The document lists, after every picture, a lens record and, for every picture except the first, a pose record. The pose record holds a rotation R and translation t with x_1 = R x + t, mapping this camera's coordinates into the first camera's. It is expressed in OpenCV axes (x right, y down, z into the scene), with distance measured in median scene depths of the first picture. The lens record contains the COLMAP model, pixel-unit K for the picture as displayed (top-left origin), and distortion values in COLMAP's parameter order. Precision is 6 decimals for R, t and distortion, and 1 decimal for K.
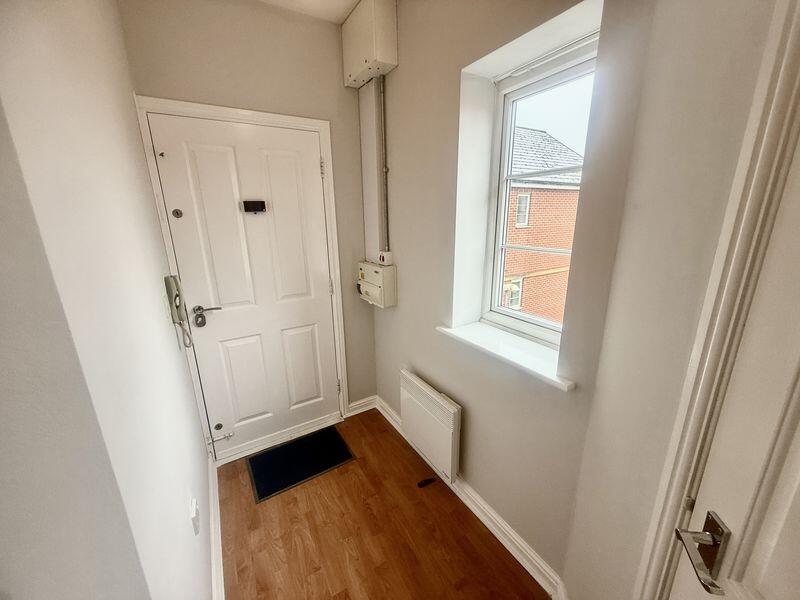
lens RADIAL K [[317.8, 0, 400.0], [0, 317.8, 300.0], [0, 0, 1]] dist [-0.001562, 0.000020]
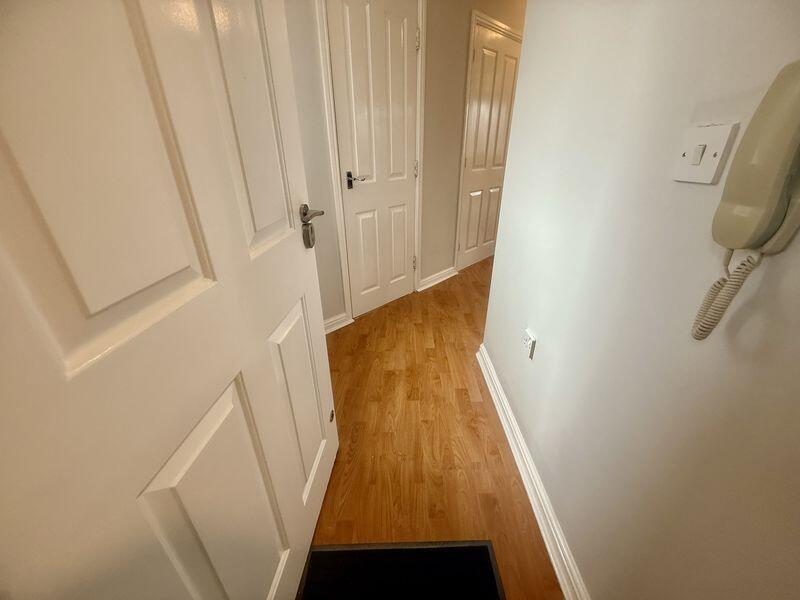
lens RADIAL K [[317.8, 0, 400.0], [0, 317.8, 300.0], [0, 0, 1]] dist [-0.001562, 0.000020]
pose [[-0.856164, -0.205150, 0.474233, -0.582882], [0.153453, 0.775441, 0.612489, -0.132931], [-0.493392, 0.597164, -0.632424, 1.402317]]
